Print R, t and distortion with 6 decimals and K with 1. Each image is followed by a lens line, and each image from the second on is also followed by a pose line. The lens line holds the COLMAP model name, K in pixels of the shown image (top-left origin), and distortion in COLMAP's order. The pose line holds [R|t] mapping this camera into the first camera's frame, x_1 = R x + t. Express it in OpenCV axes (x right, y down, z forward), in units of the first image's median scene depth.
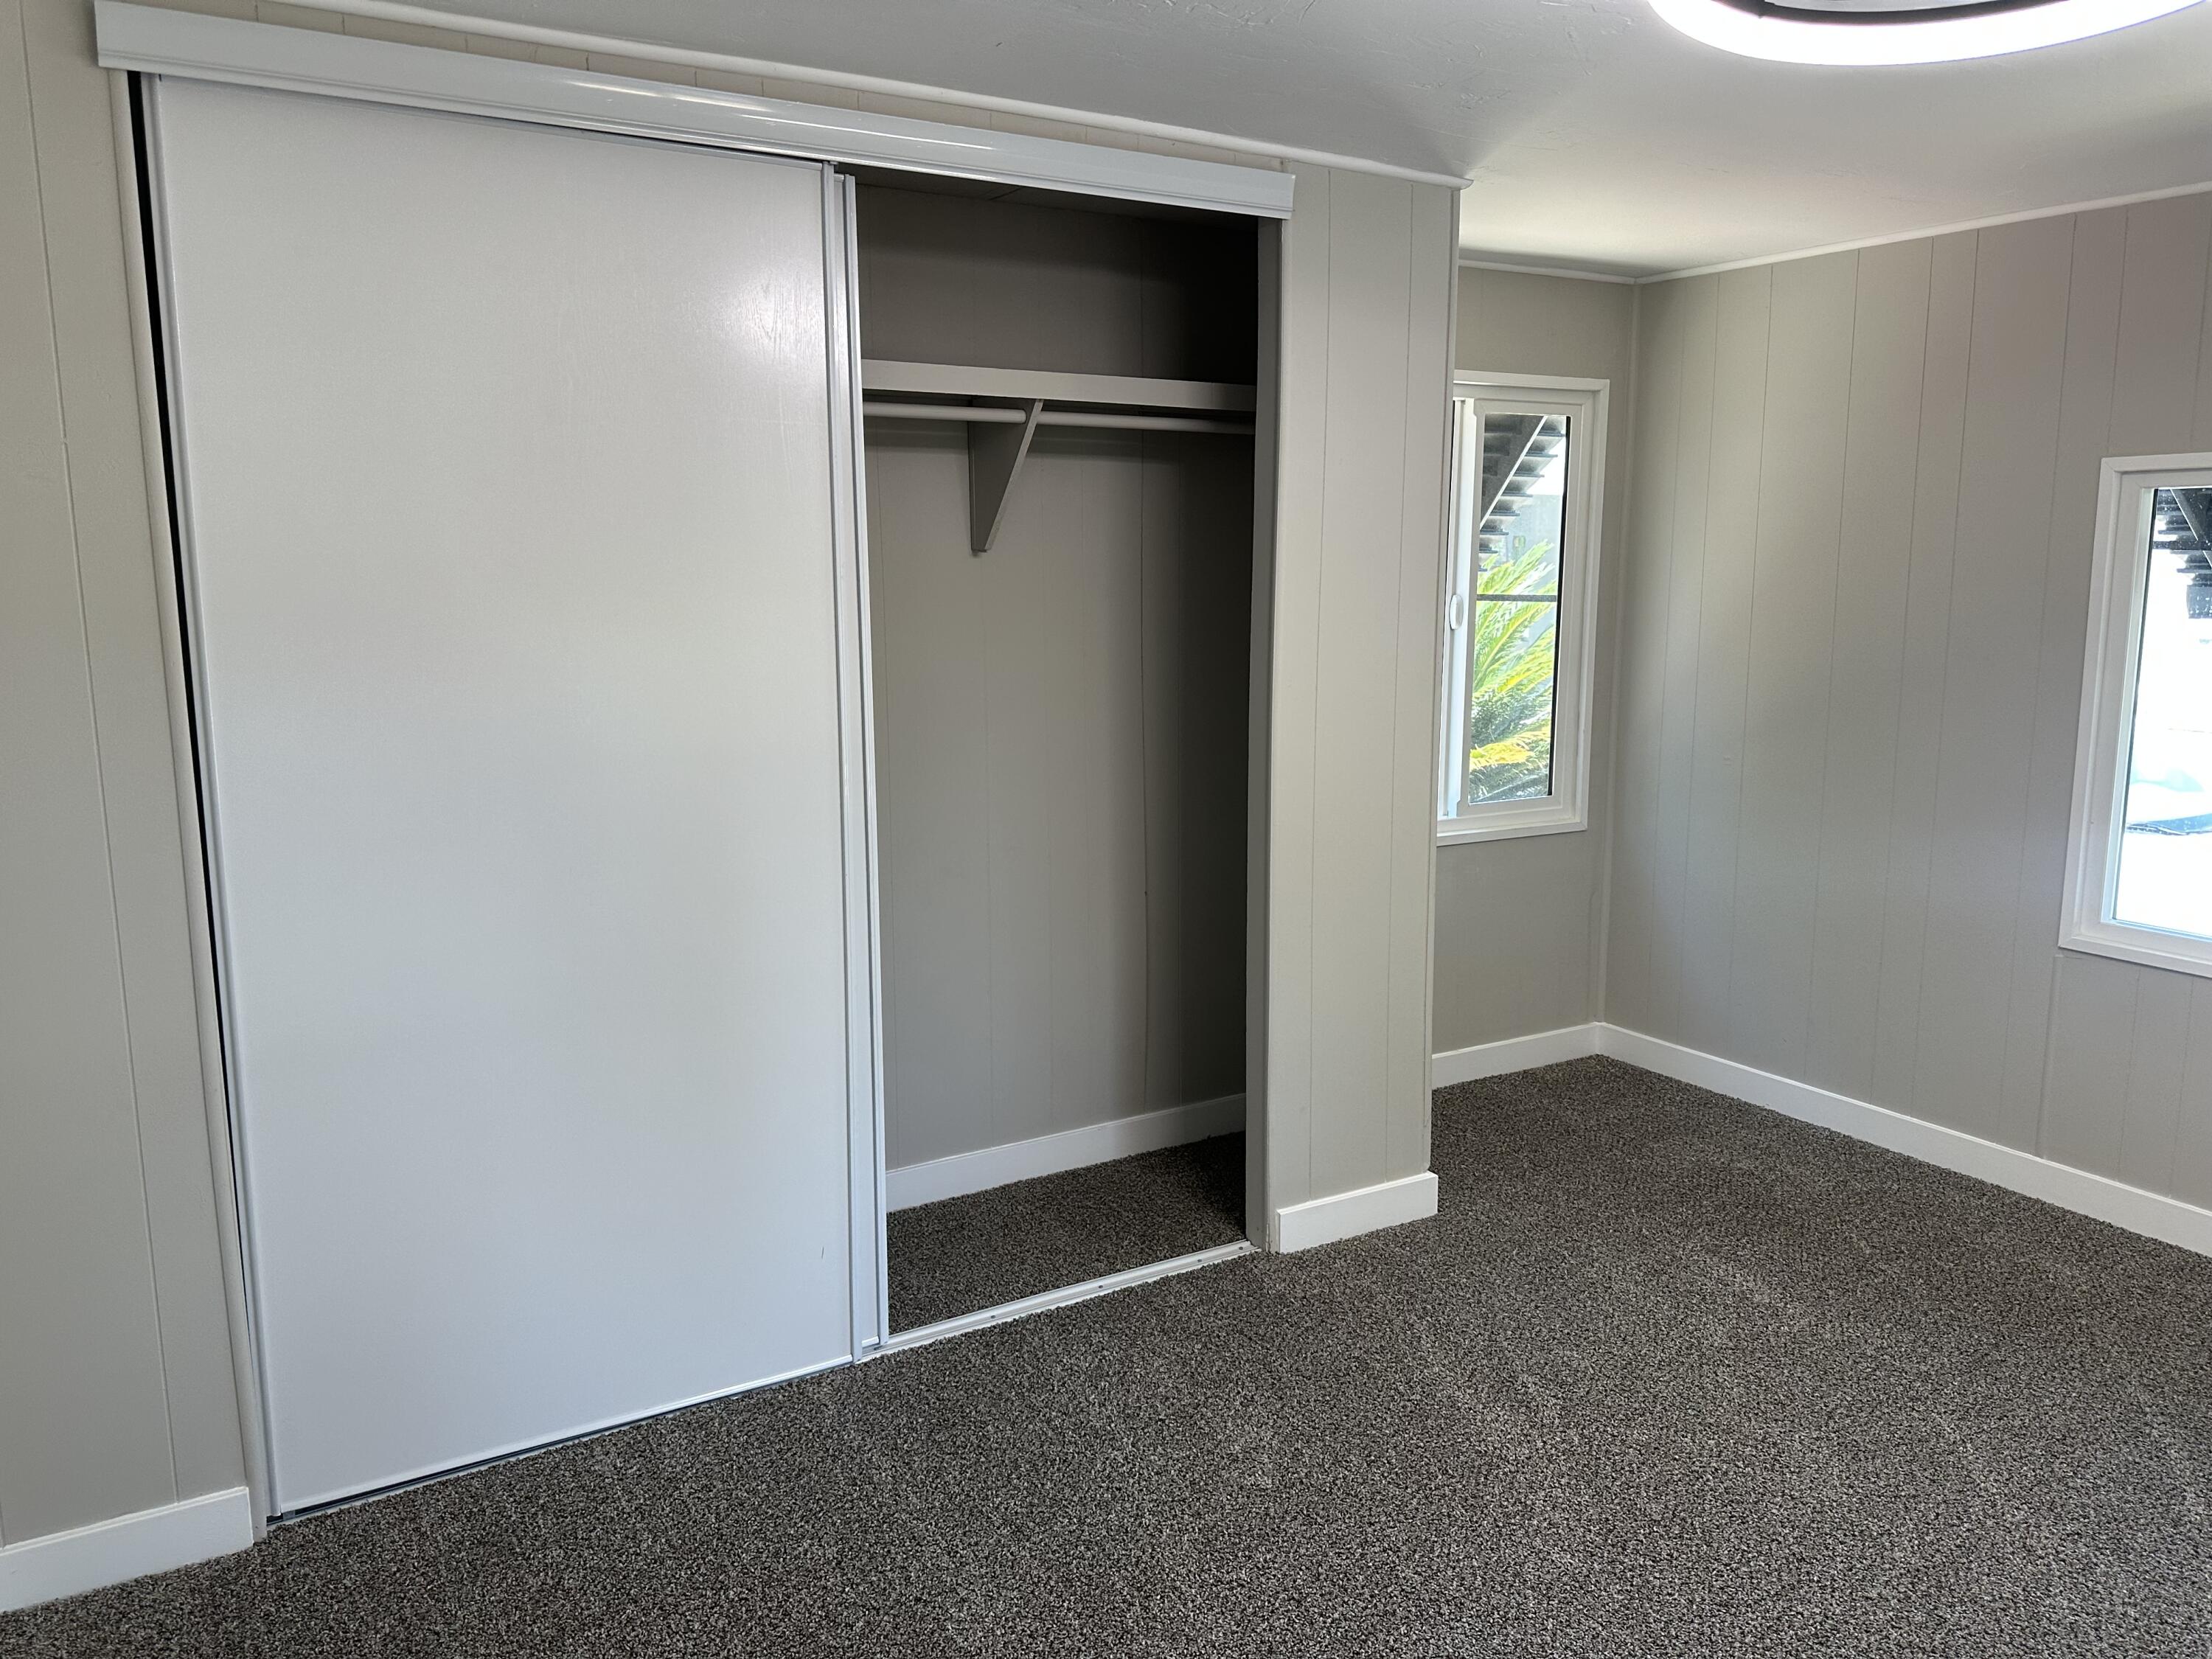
lens RADIAL K [[1576.2, 0, 1111.0], [0, 1576.2, 838.8], [0, 0, 1]] dist [0.076437, -0.091119]
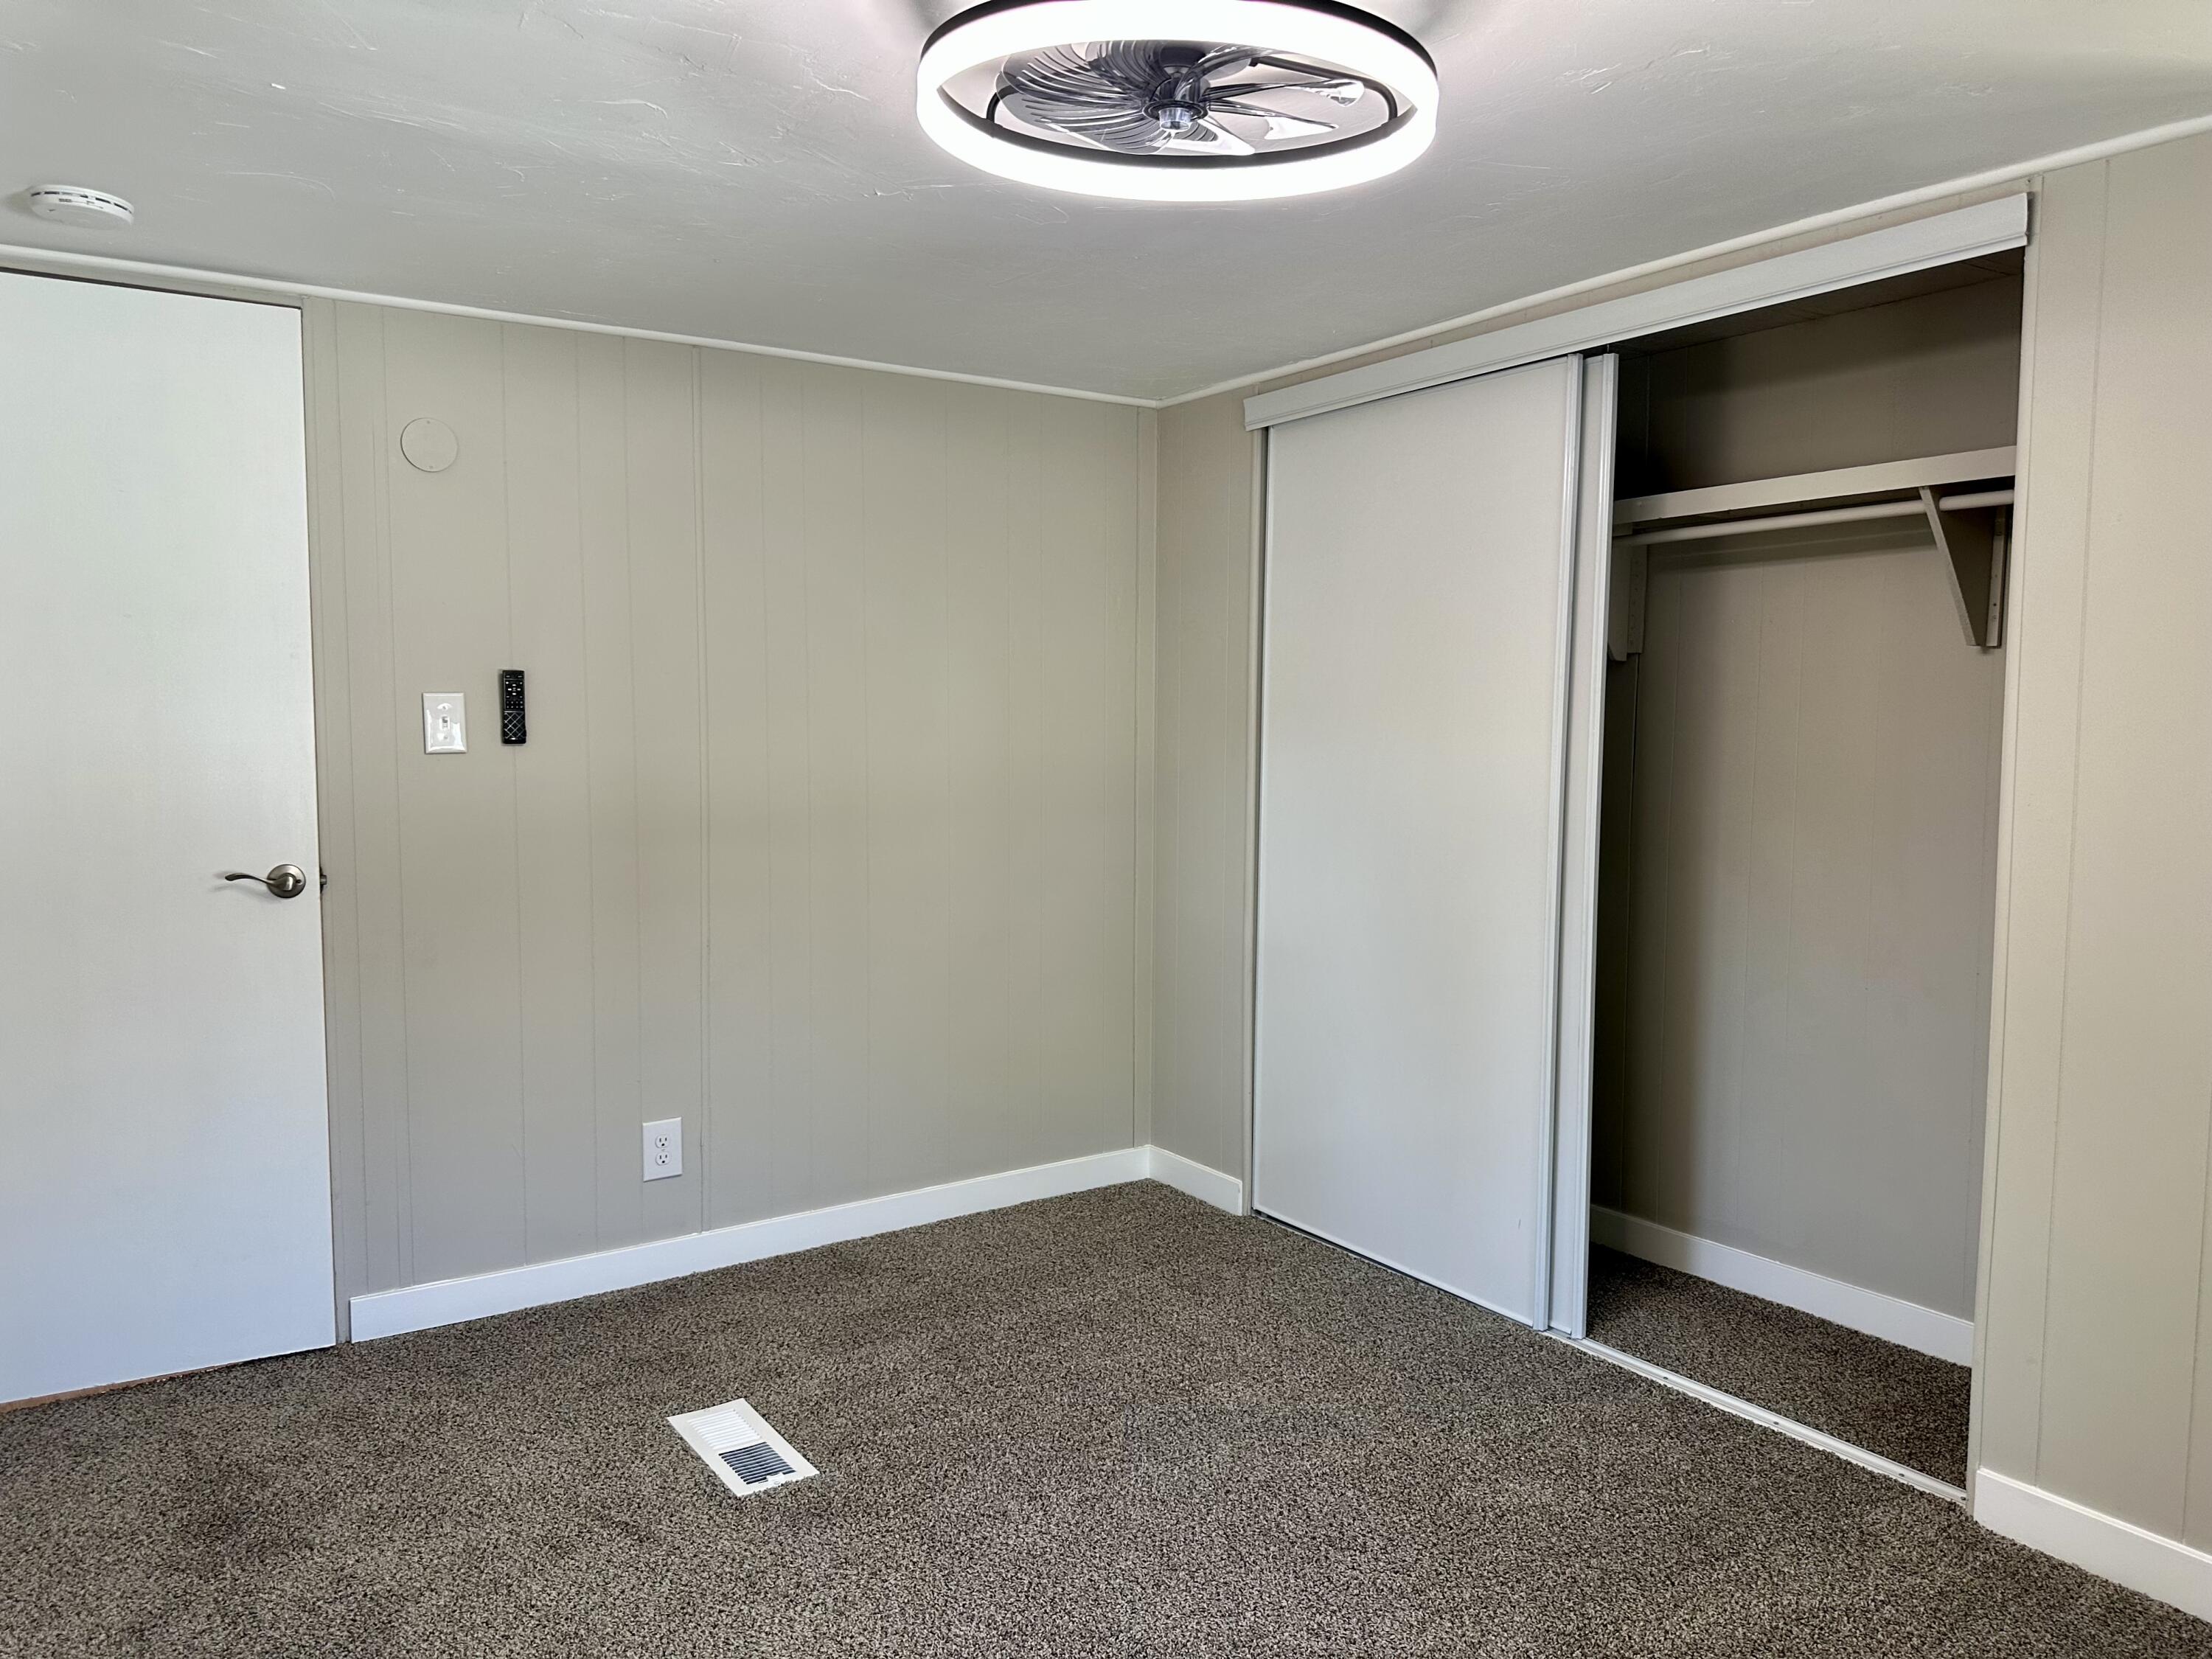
lens RADIAL K [[1576.2, 0, 1111.0], [0, 1576.2, 838.8], [0, 0, 1]] dist [0.076437, -0.091119]
pose [[0.072341, 0.096720, -0.992679, 1.013722], [-0.160437, 0.983454, 0.084130, -0.086930], [0.984392, 0.153177, 0.086662, 0.550571]]
